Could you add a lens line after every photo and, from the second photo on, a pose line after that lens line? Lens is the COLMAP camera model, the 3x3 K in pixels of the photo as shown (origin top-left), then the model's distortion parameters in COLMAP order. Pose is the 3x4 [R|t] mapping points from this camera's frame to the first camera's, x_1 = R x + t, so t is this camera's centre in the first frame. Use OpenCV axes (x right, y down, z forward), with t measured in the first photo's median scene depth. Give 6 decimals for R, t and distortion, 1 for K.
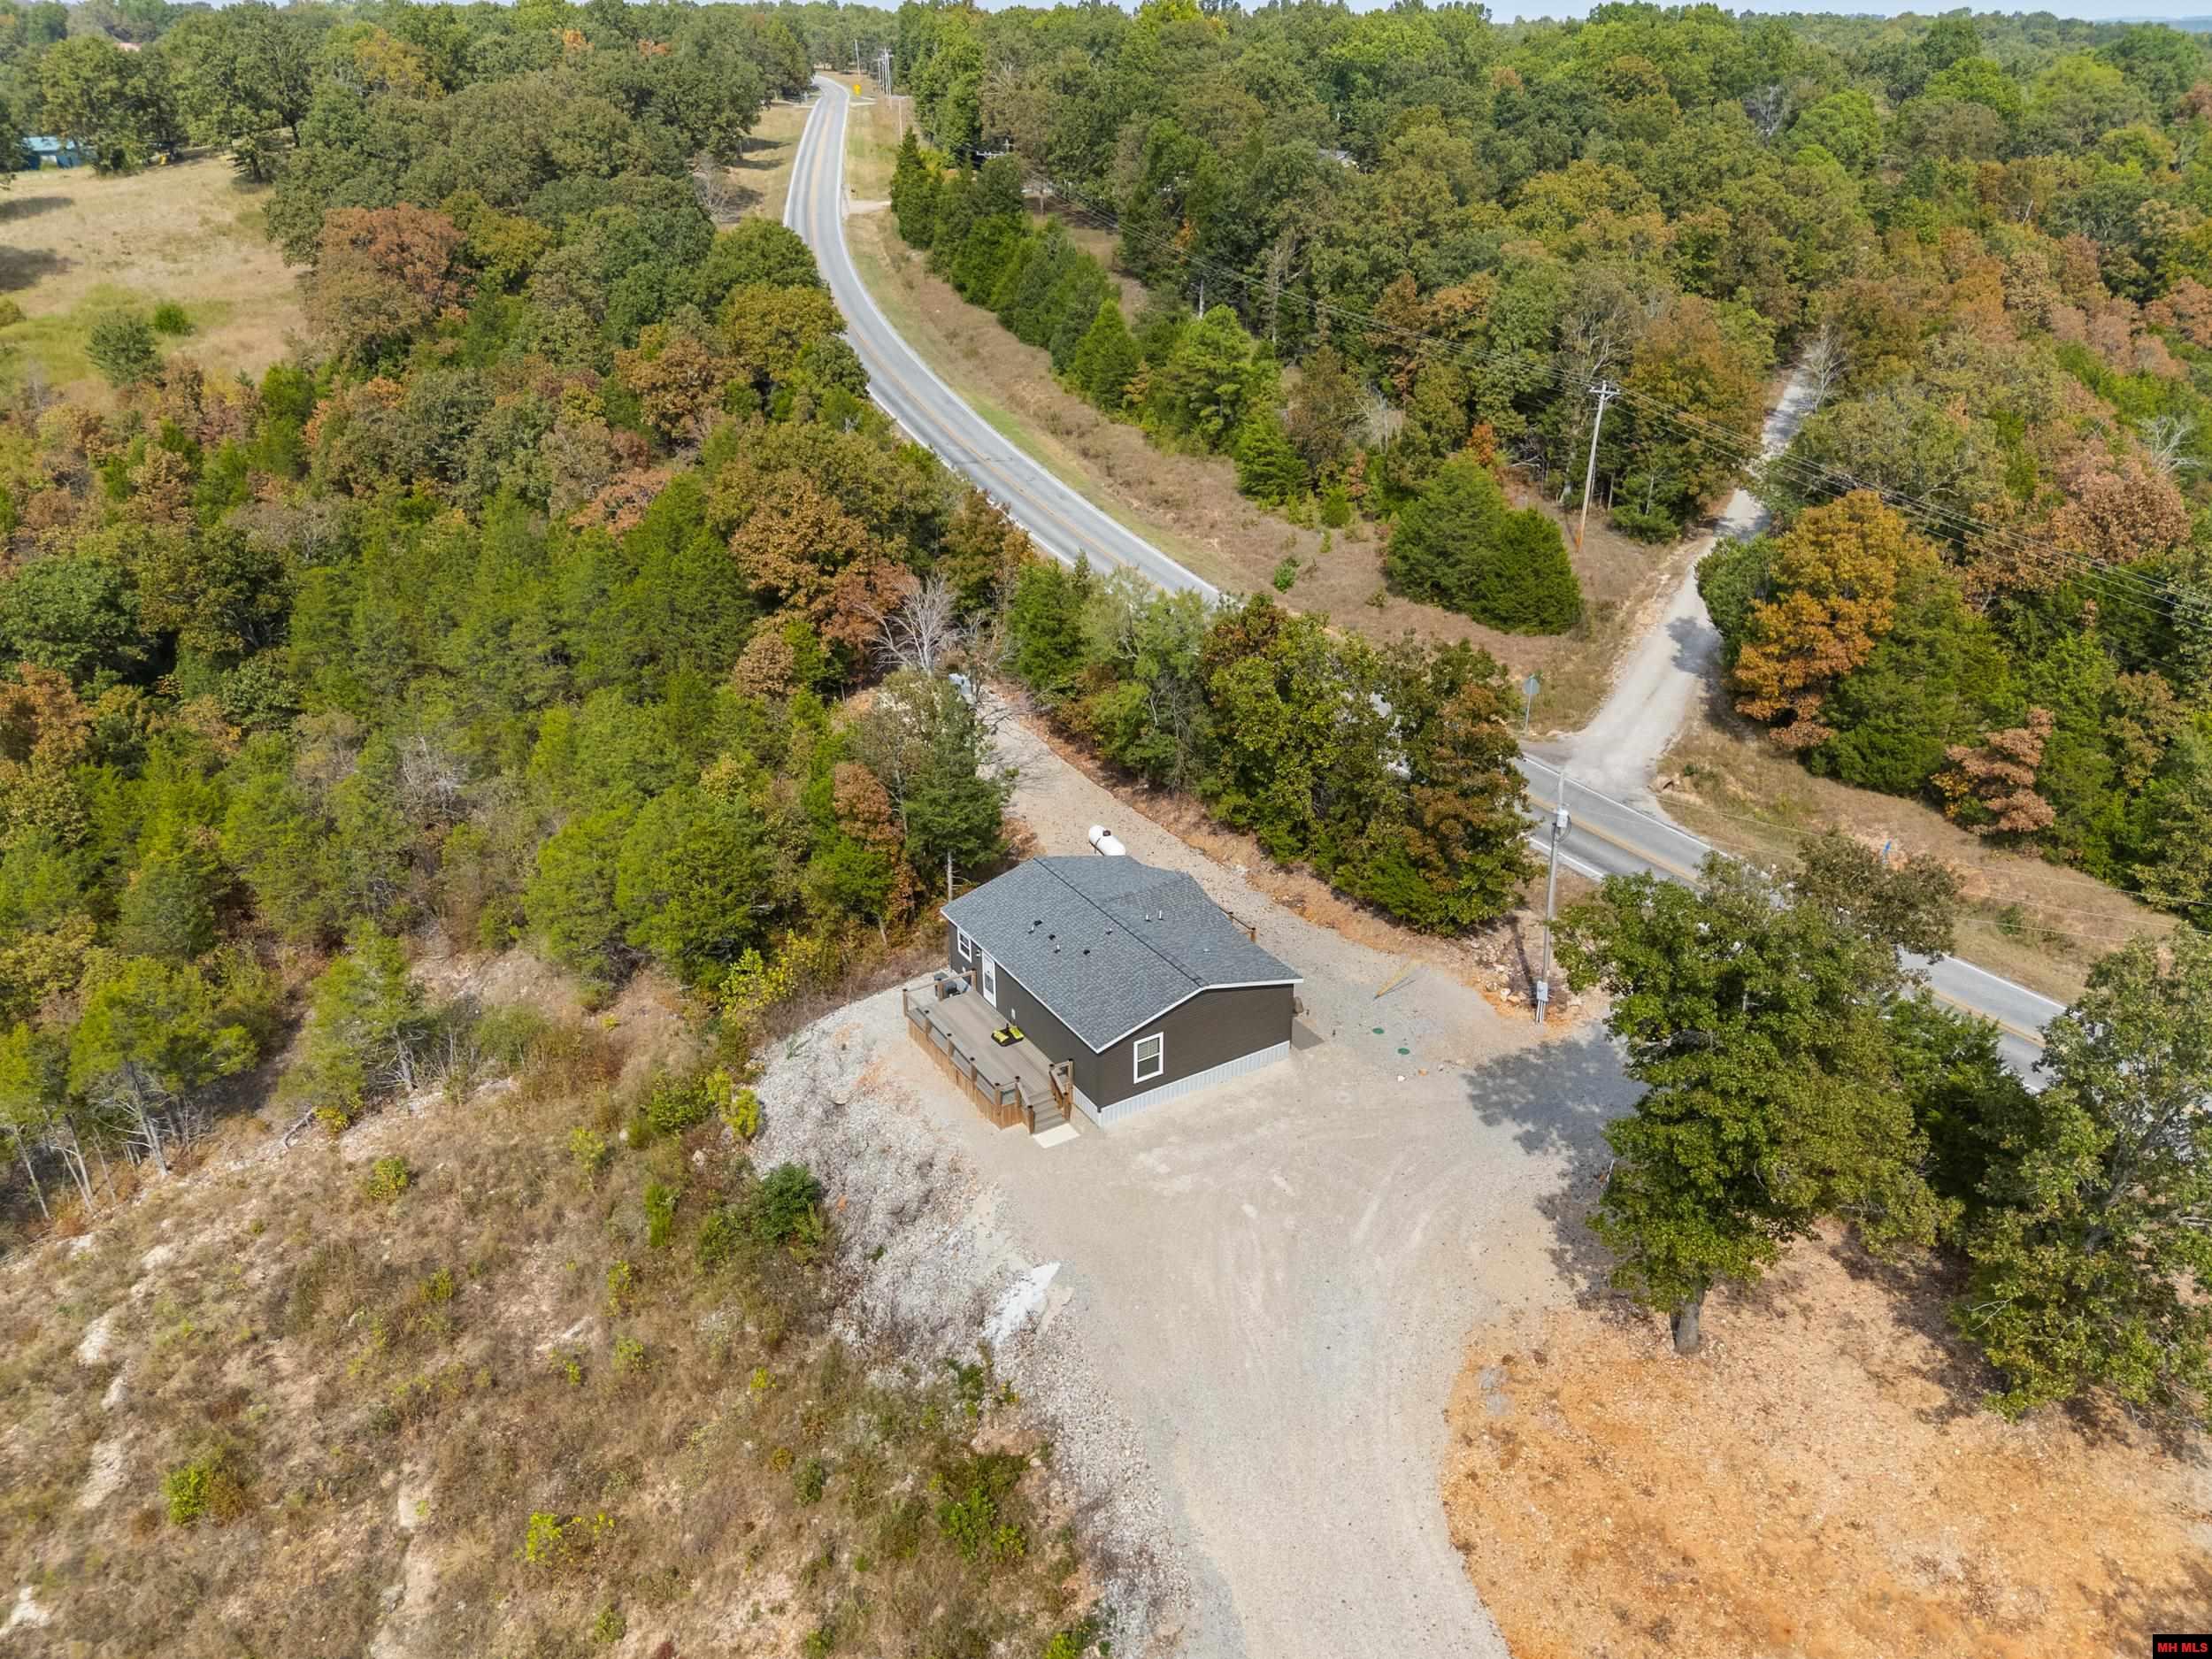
lens RADIAL K [[1673.6, 0, 1116.8], [0, 1673.6, 829.0], [0, 0, 1]] dist [0.036310, -0.001968]
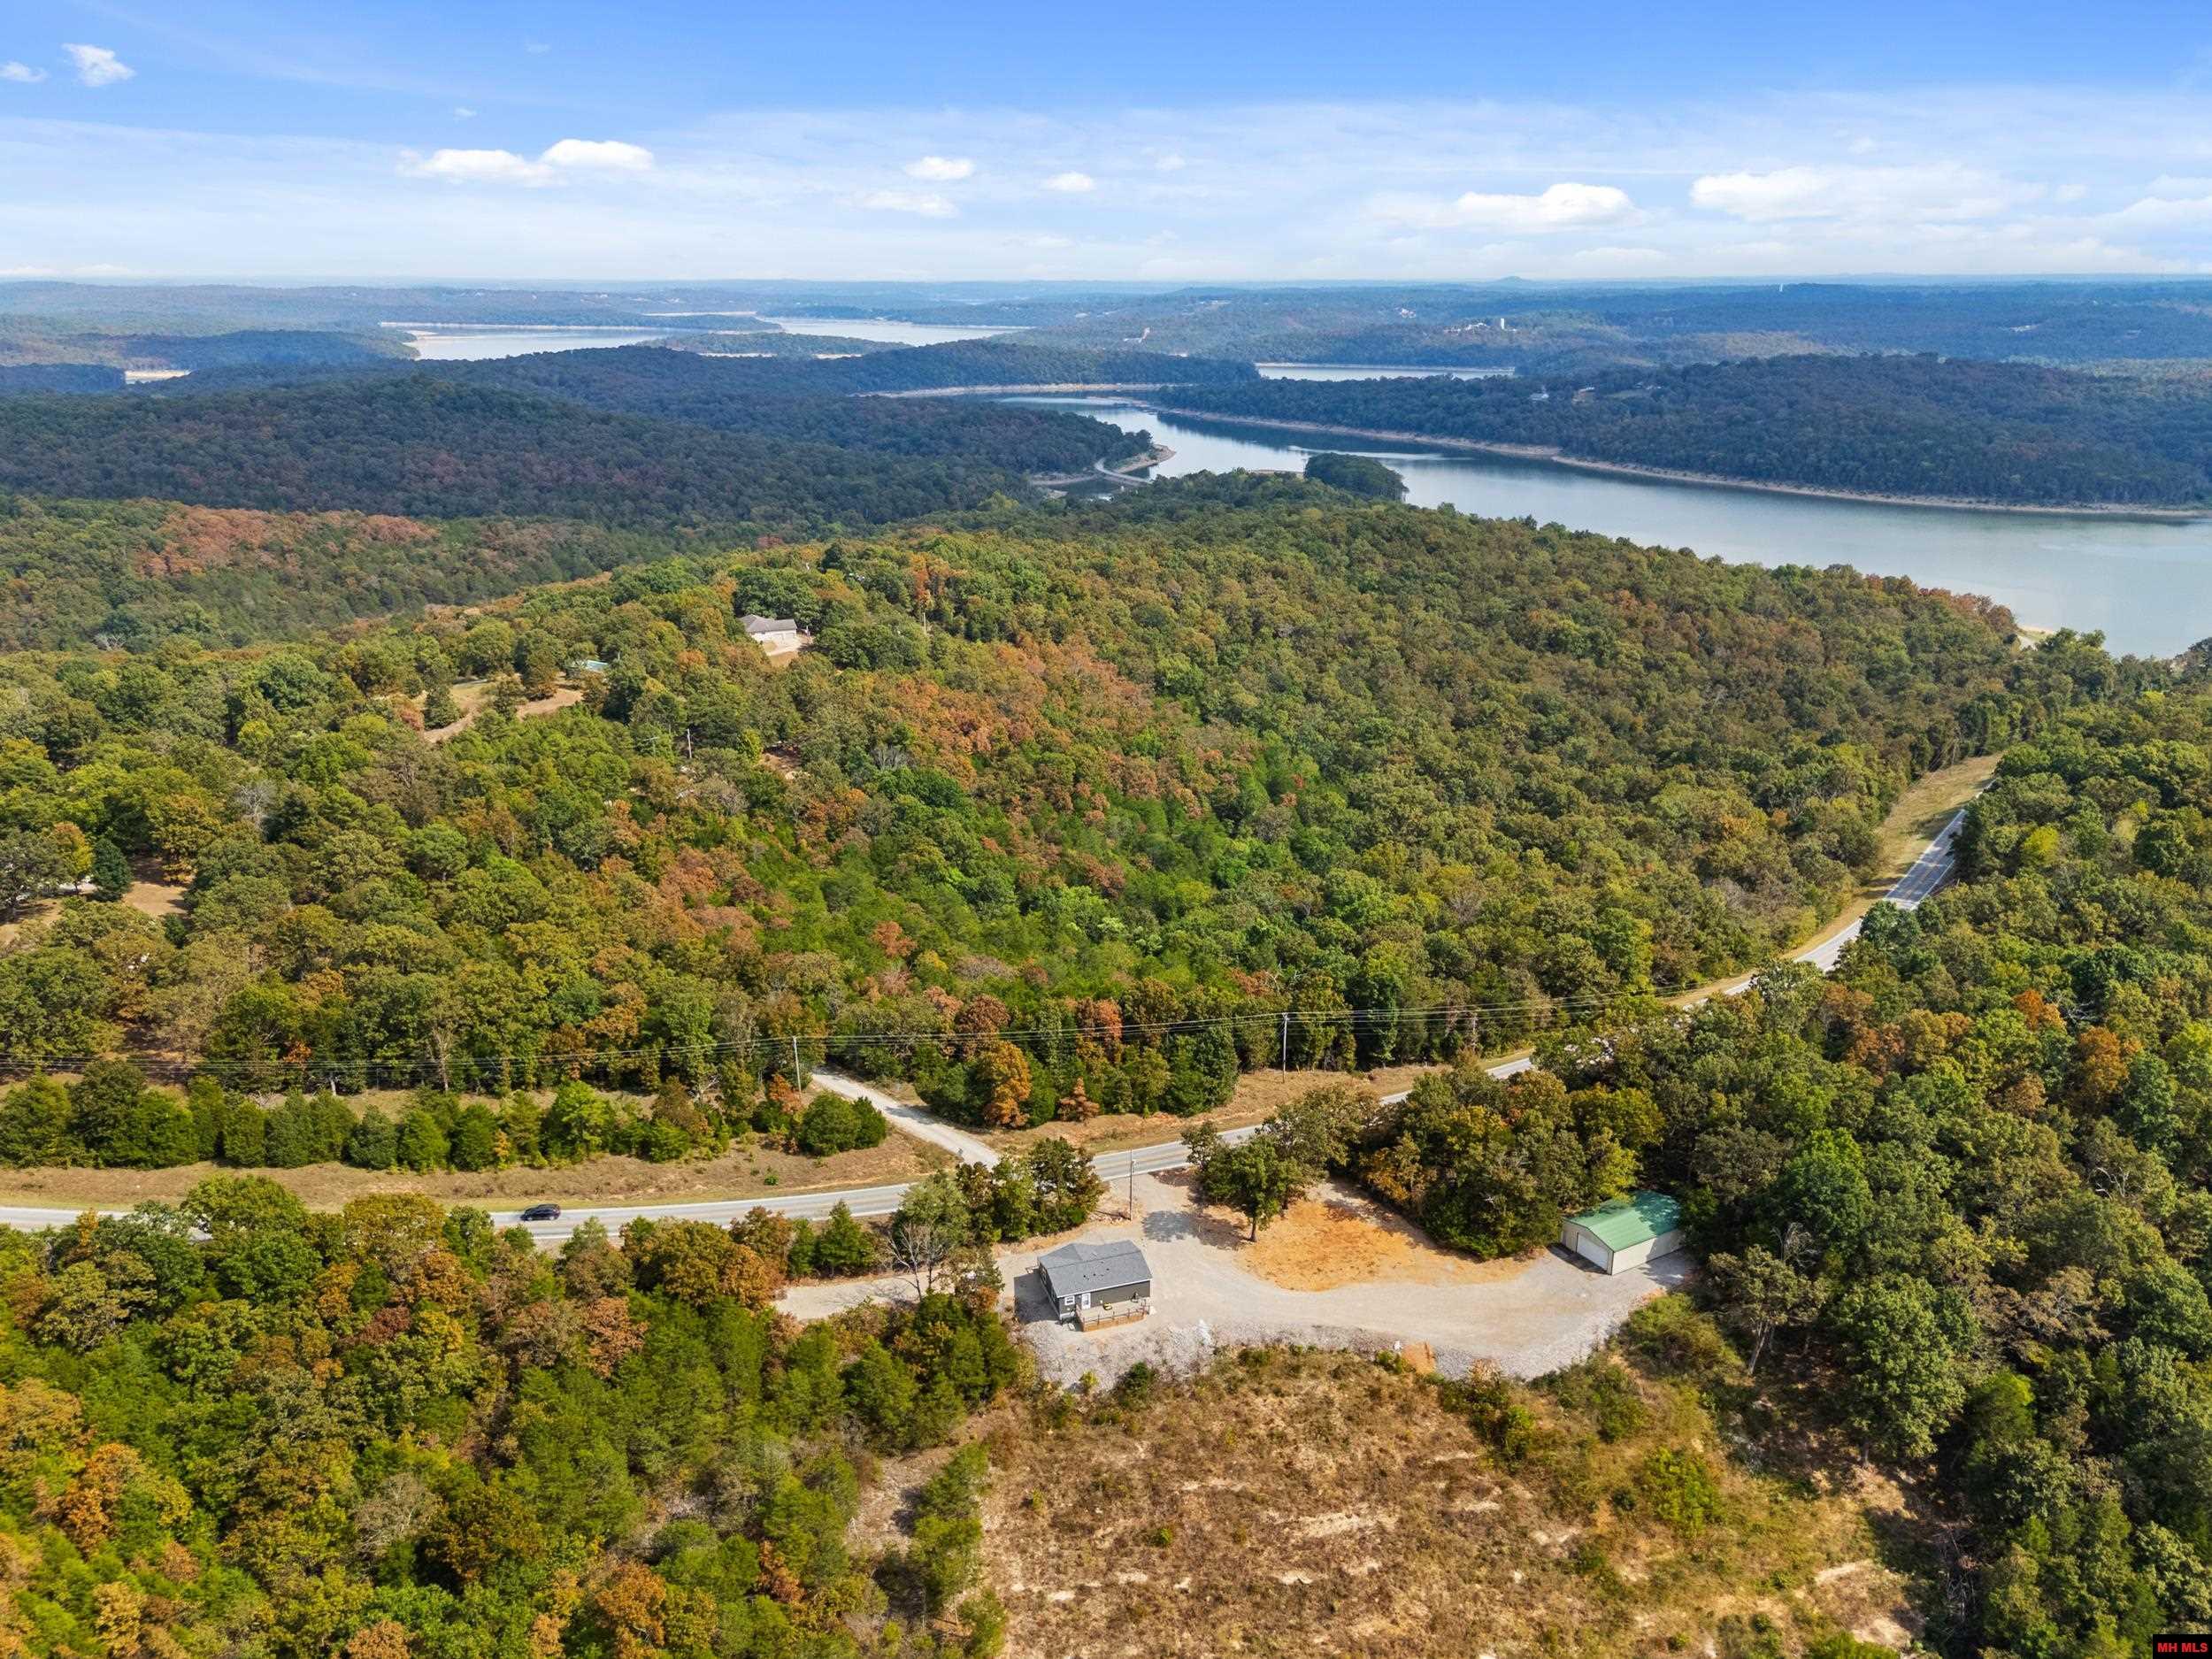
lens RADIAL K [[1711.7, 0, 1115.9], [0, 1711.7, 791.0], [0, 0, 1]] dist [0.076360, -0.072581]
pose [[0.231250, -0.281961, 0.931140, -2.915416], [0.416998, 0.893437, 0.166982, -1.331570], [-0.878997, 0.349668, 0.324185, -0.447229]]
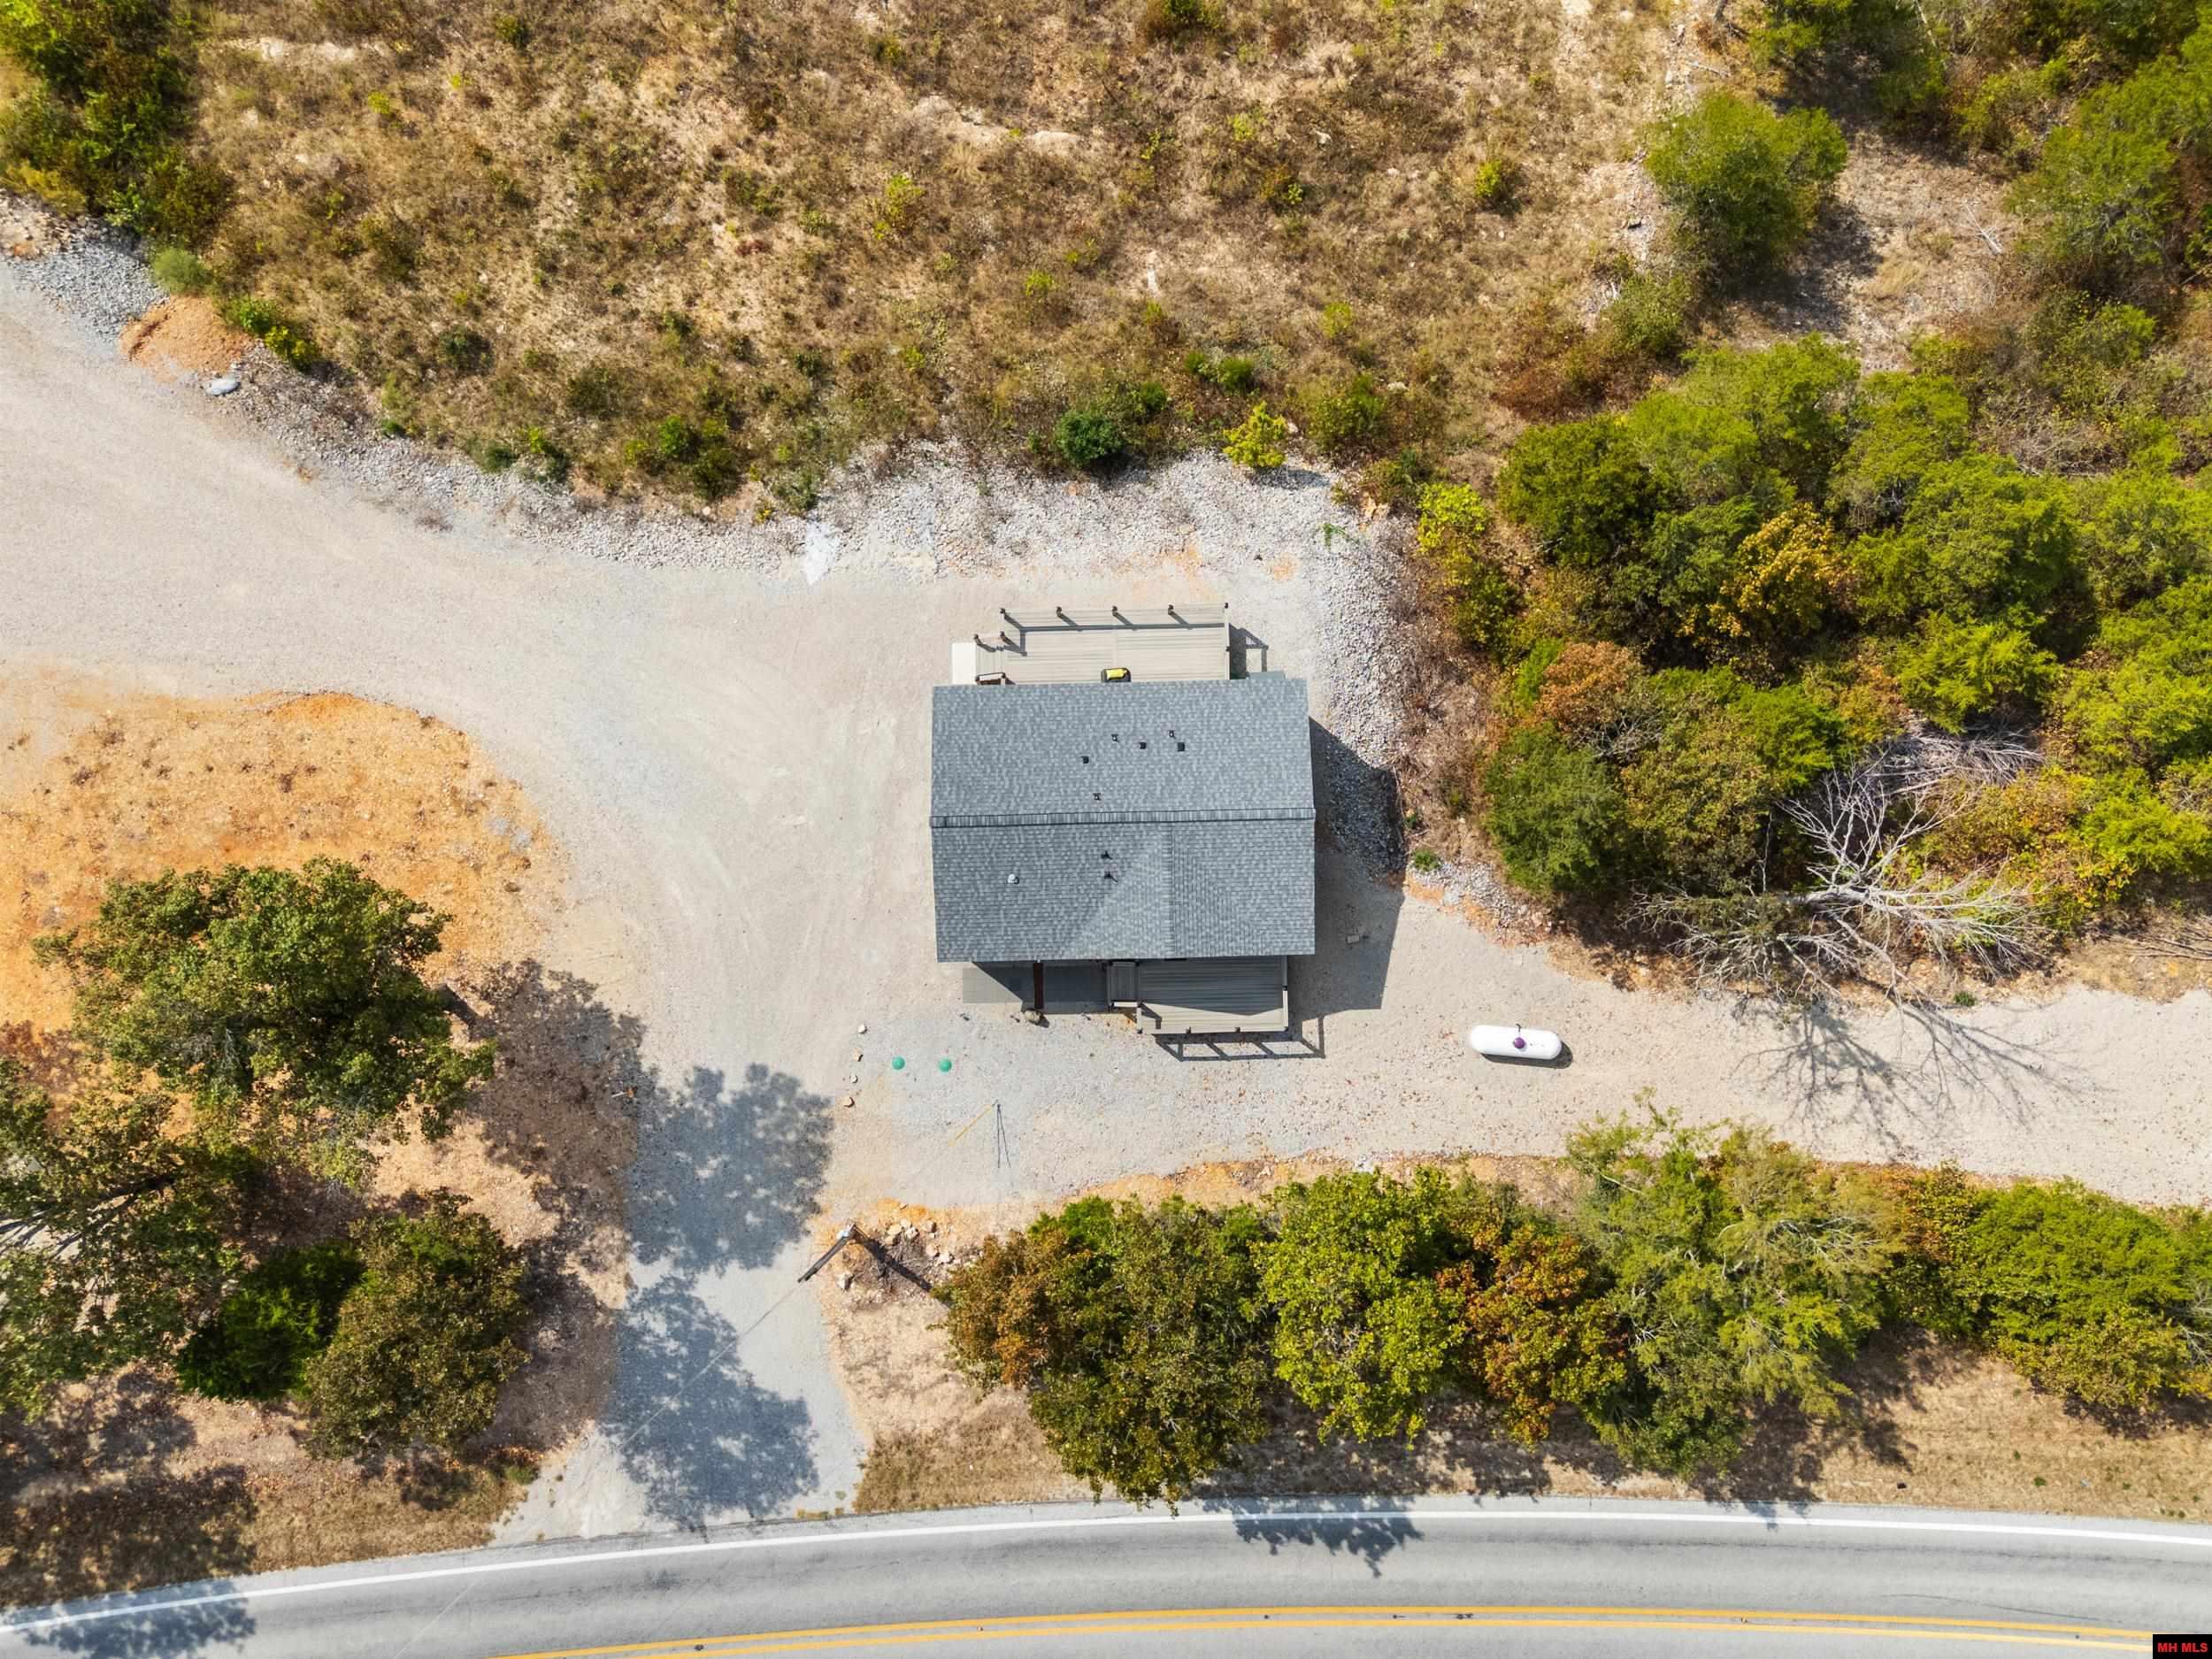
lens RADIAL K [[1711.7, 0, 1115.9], [0, 1711.7, 791.0], [0, 0, 1]] dist [0.076360, -0.072581]
pose [[-0.509153, 0.859408, -0.046697, 0.028728], [-0.349793, -0.157050, 0.923569, -0.756310], [0.786389, 0.486573, 0.380578, 0.682044]]
